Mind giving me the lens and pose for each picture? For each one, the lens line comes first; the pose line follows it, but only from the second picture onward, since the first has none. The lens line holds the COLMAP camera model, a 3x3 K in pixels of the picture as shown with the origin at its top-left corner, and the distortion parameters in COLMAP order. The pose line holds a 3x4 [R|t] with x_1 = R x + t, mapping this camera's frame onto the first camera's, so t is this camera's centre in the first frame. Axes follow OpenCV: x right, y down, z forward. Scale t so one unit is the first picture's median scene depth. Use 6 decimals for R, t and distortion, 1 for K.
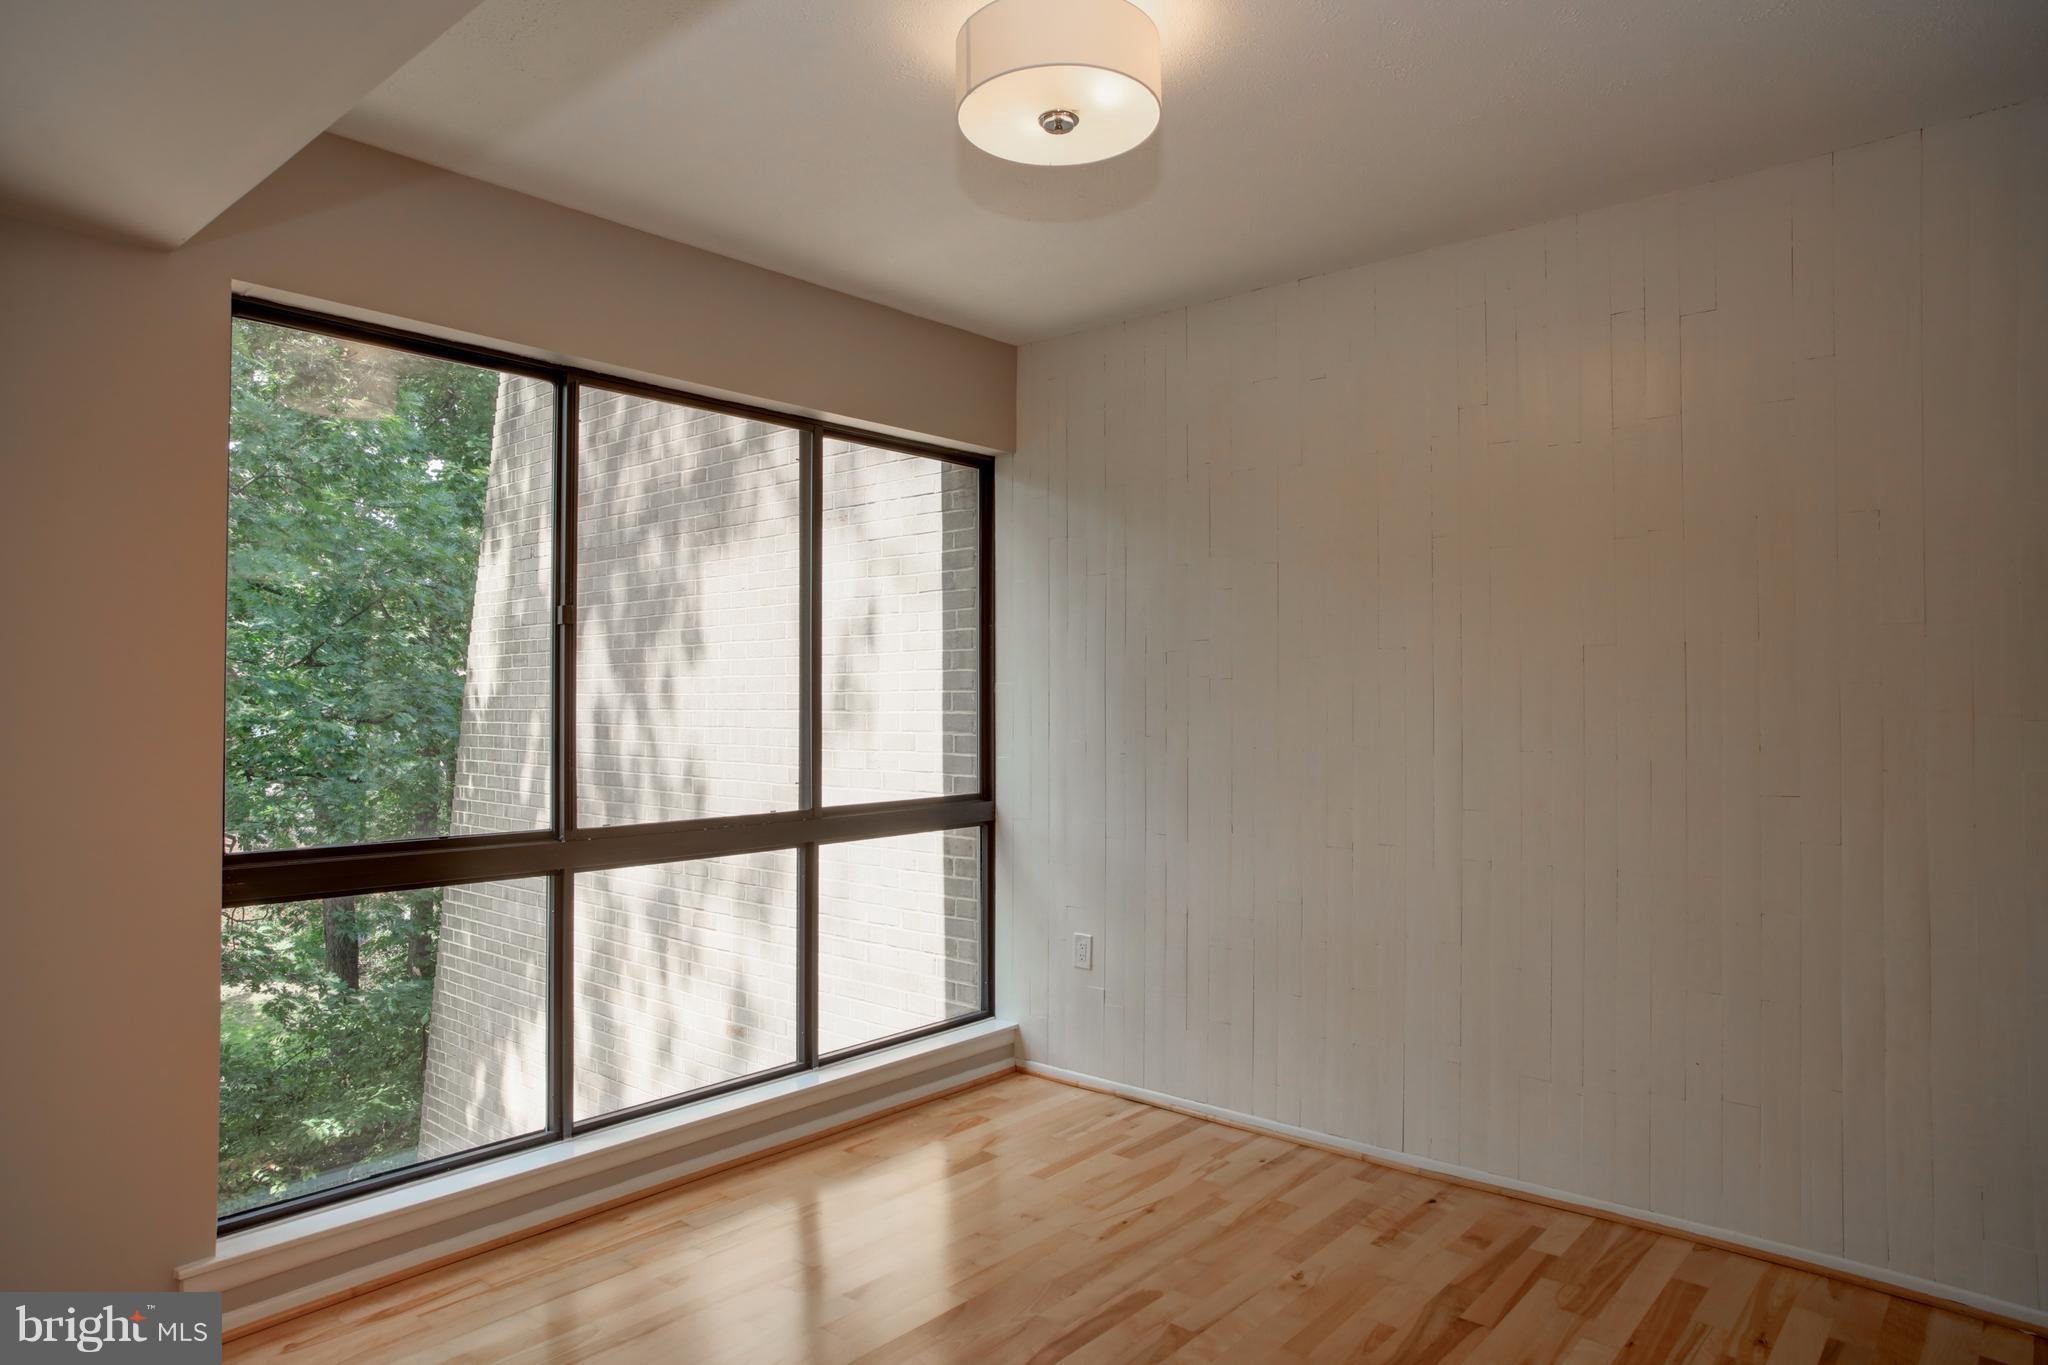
lens RADIAL K [[1273.1, 0, 1024.0], [0, 1273.1, 682.5], [0, 0, 1]] dist [-0.088810, 0.080475]
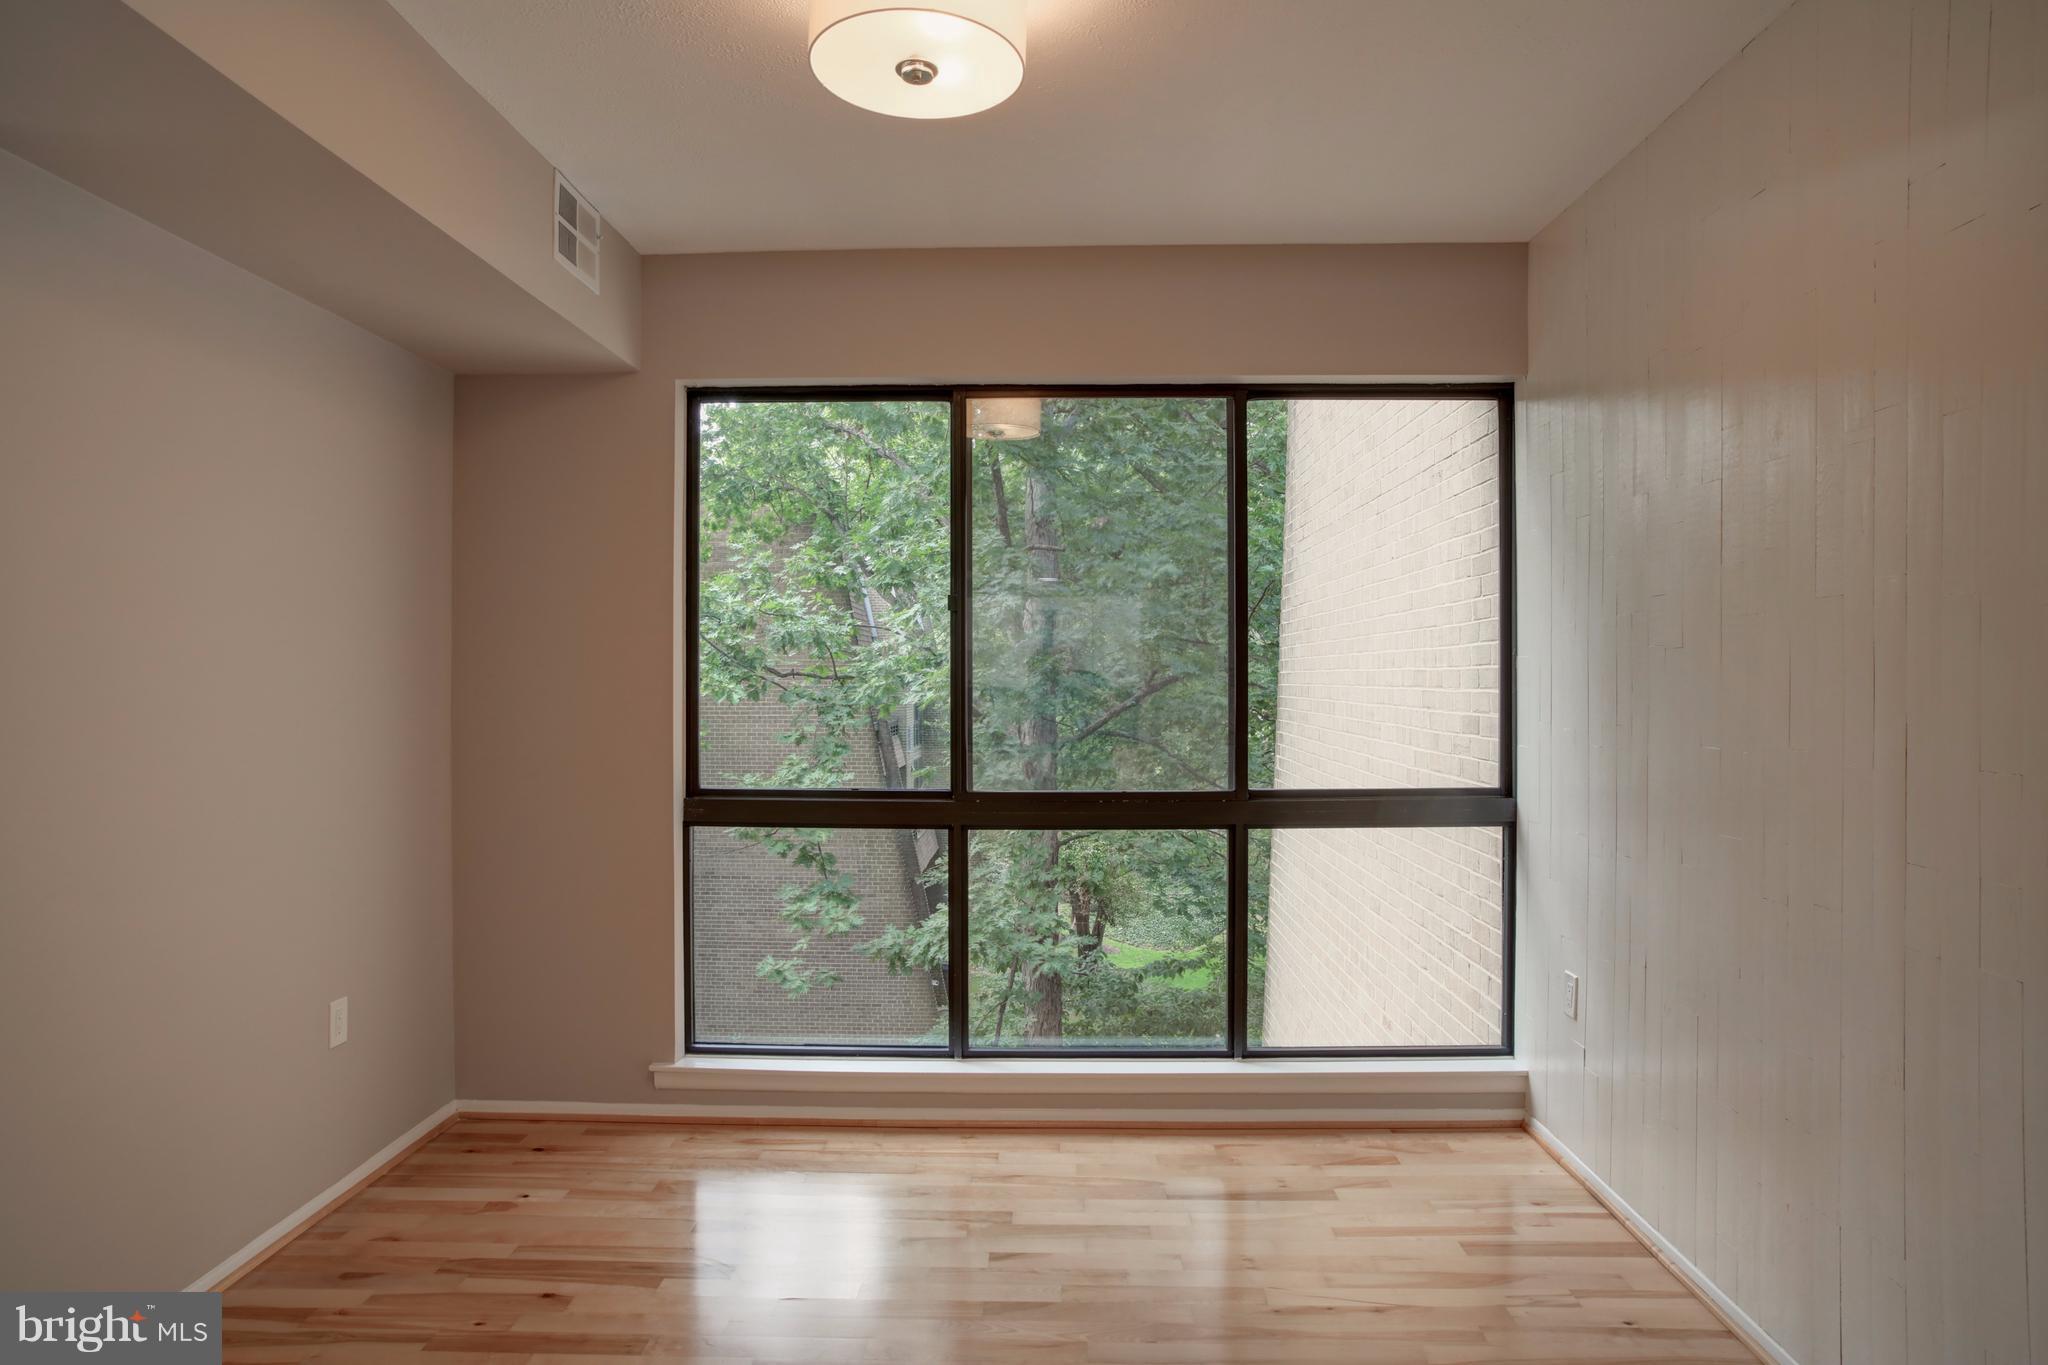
lens RADIAL K [[1273.1, 0, 1024.0], [0, 1273.1, 682.5], [0, 0, 1]] dist [-0.088810, 0.080475]
pose [[0.621892, 0.003432, -0.783095, 0.484528], [0.012698, 0.999815, 0.014465, 0.002099], [0.783000, -0.018939, 0.621734, 0.274605]]
